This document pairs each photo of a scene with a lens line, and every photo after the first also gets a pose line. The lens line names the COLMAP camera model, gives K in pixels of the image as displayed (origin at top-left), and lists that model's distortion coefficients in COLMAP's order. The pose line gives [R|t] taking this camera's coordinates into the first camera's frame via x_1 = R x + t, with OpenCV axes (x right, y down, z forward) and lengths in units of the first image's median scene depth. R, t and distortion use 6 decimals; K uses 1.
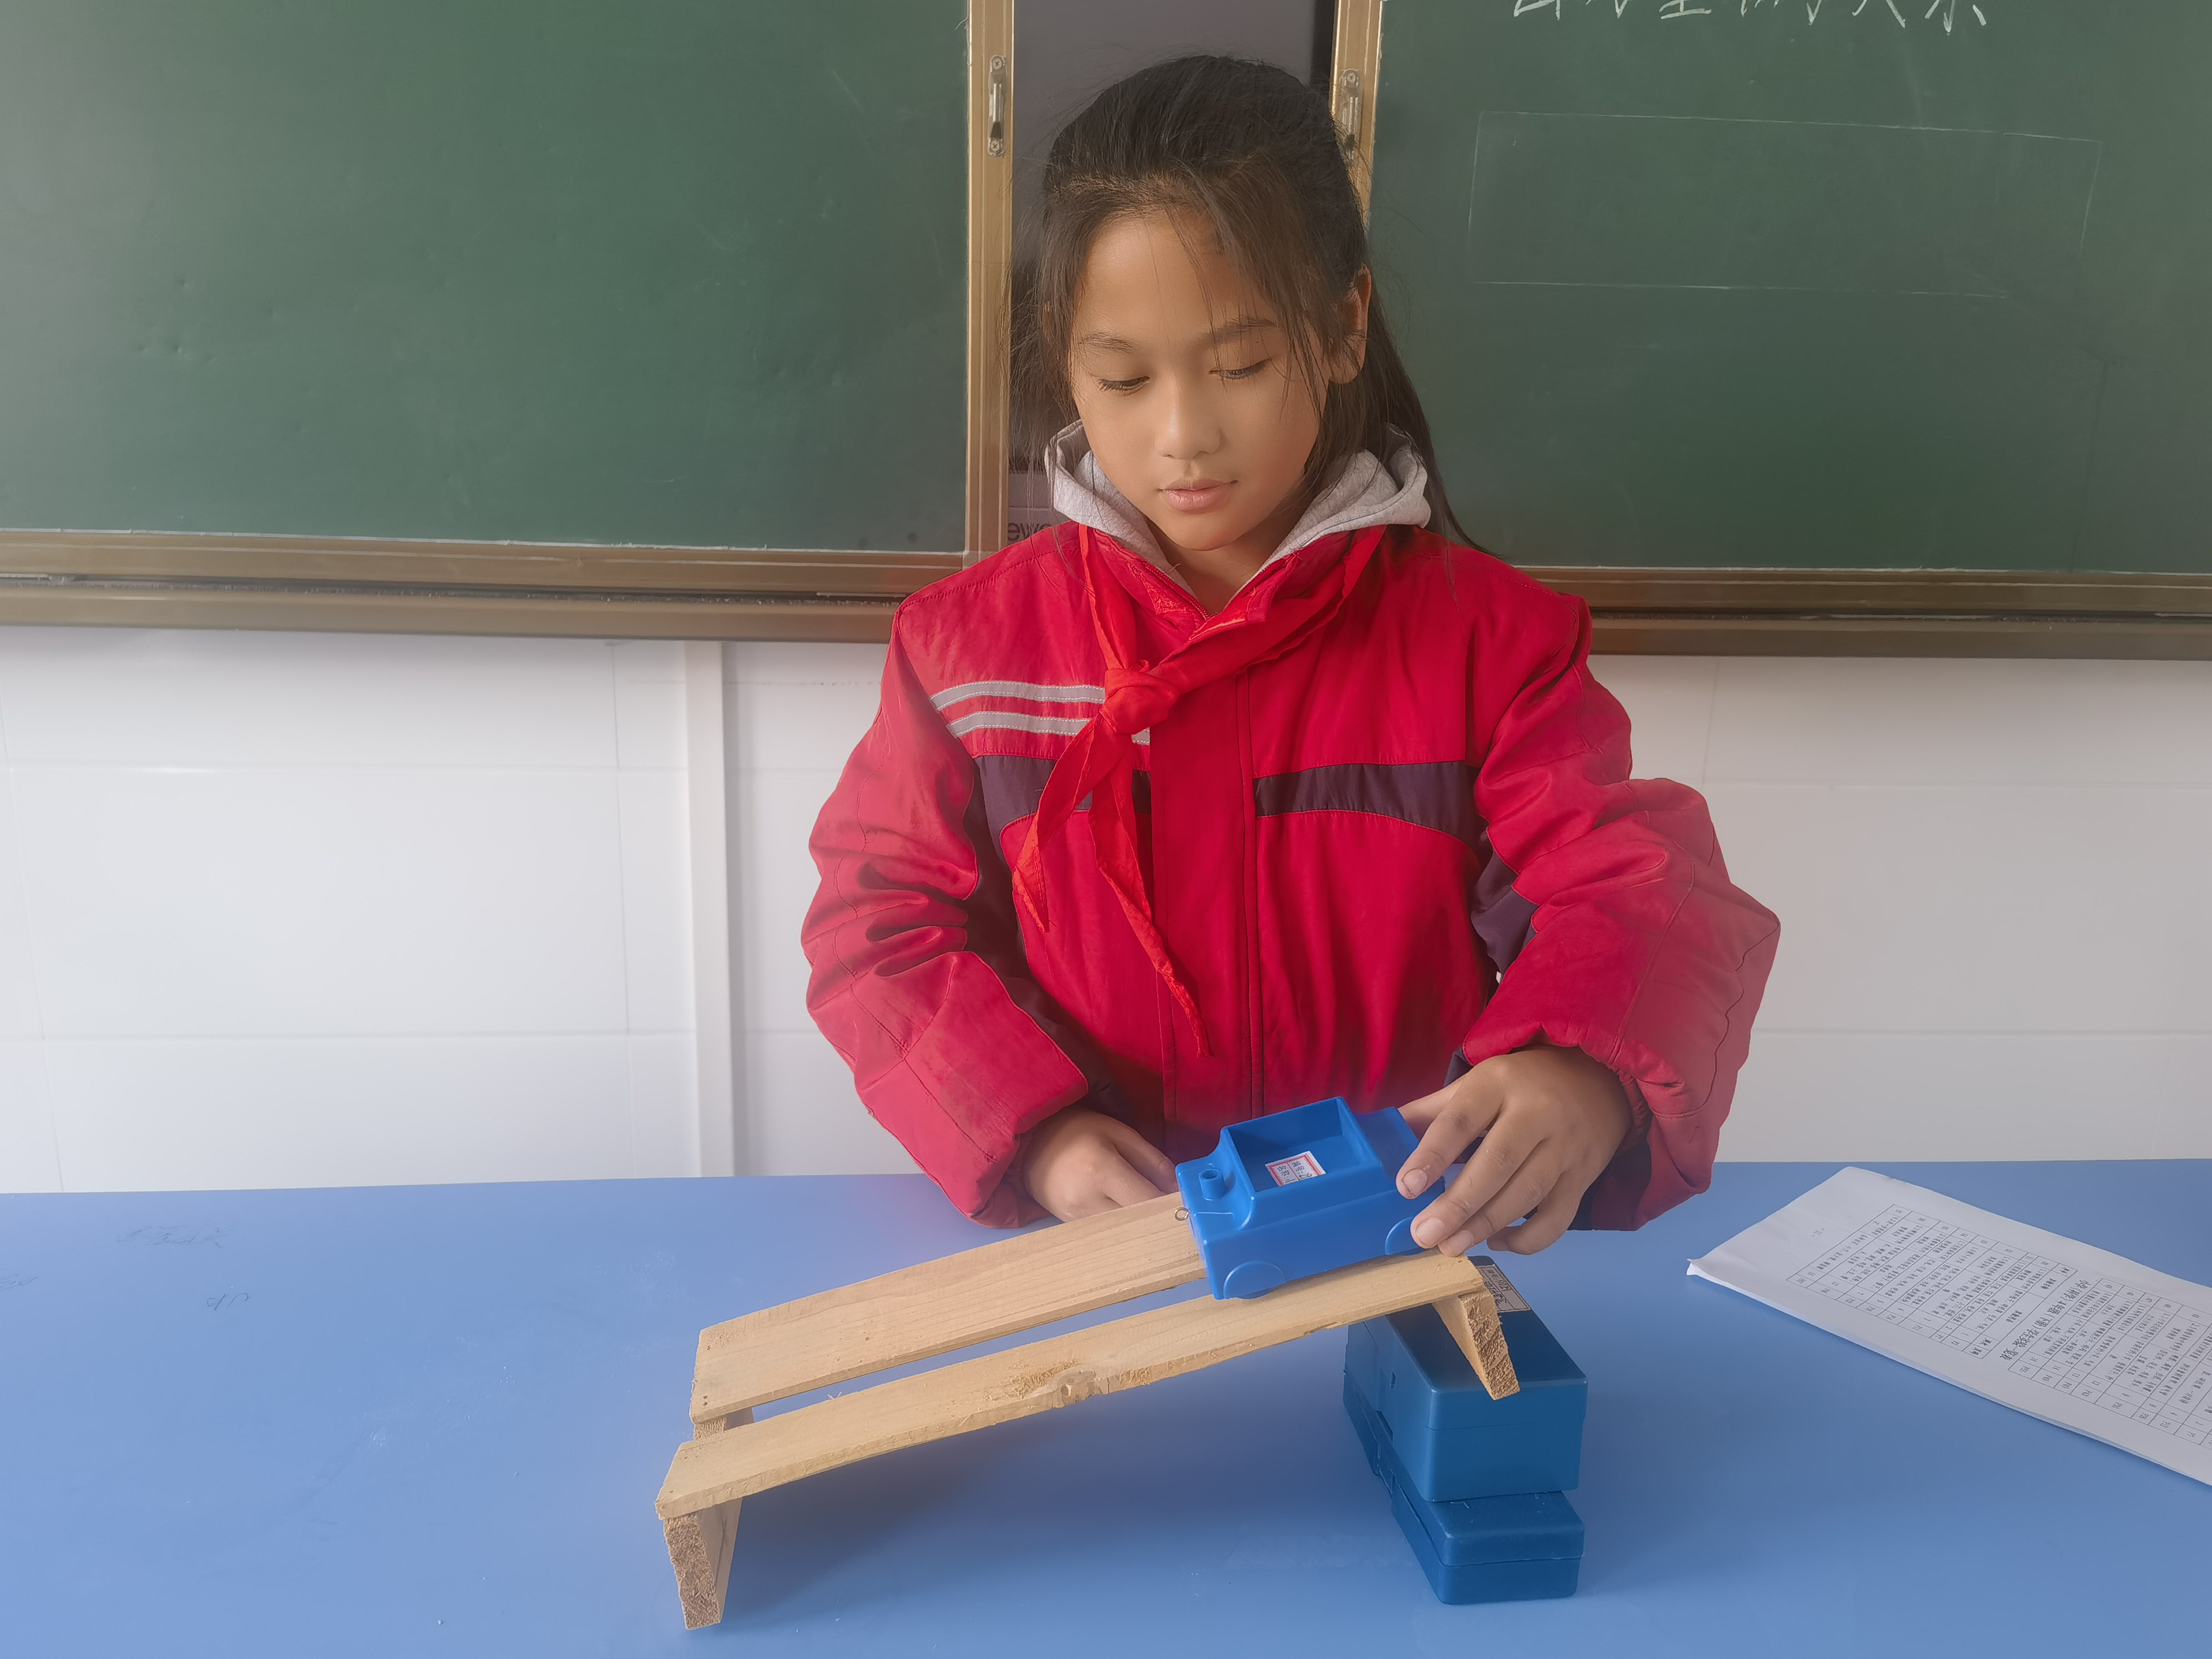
lens RADIAL K [[1712.7, 0, 1154.7], [0, 1712.7, 854.7], [0, 0, 1]] dist [0.118415, -0.220033]
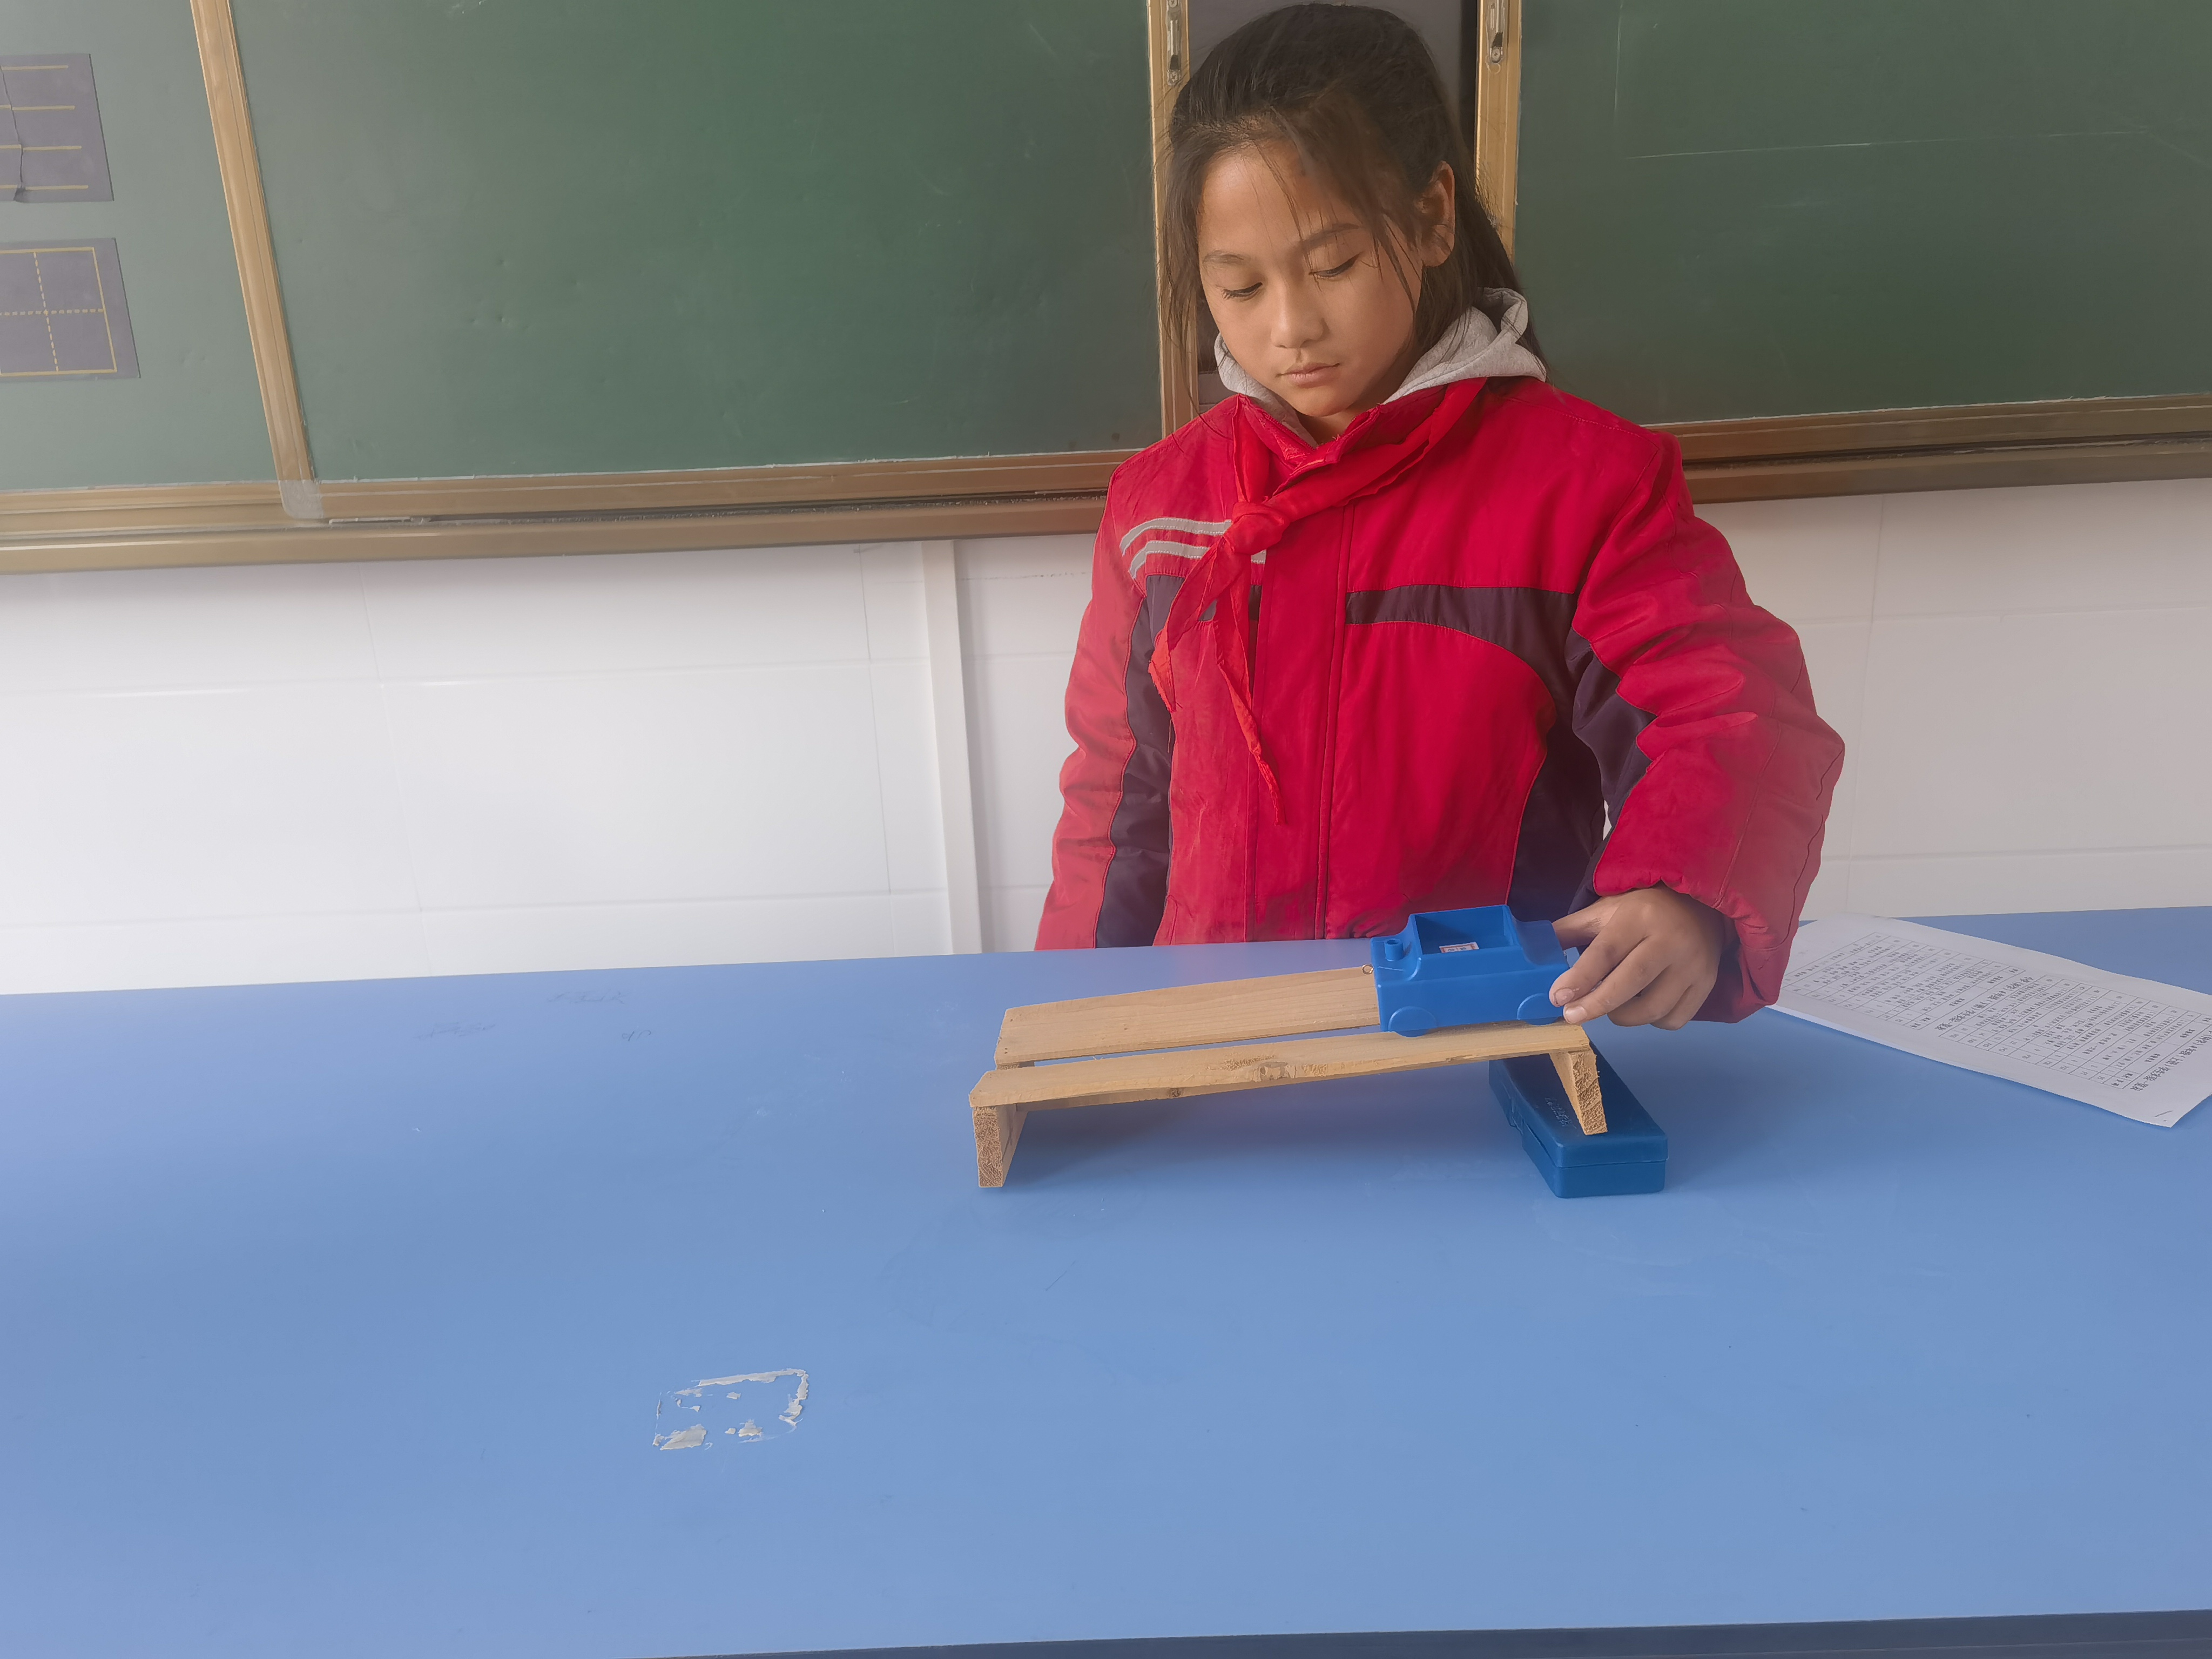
lens RADIAL K [[1745.9, 0, 1106.0], [0, 1745.9, 829.5], [0, 0, 1]] dist [0.021089, -0.010119]
pose [[0.983289, -0.028851, -0.179751, 0.069275], [0.035764, 0.998735, 0.035339, 0.041608], [0.178504, -0.041178, 0.983077, -0.169794]]
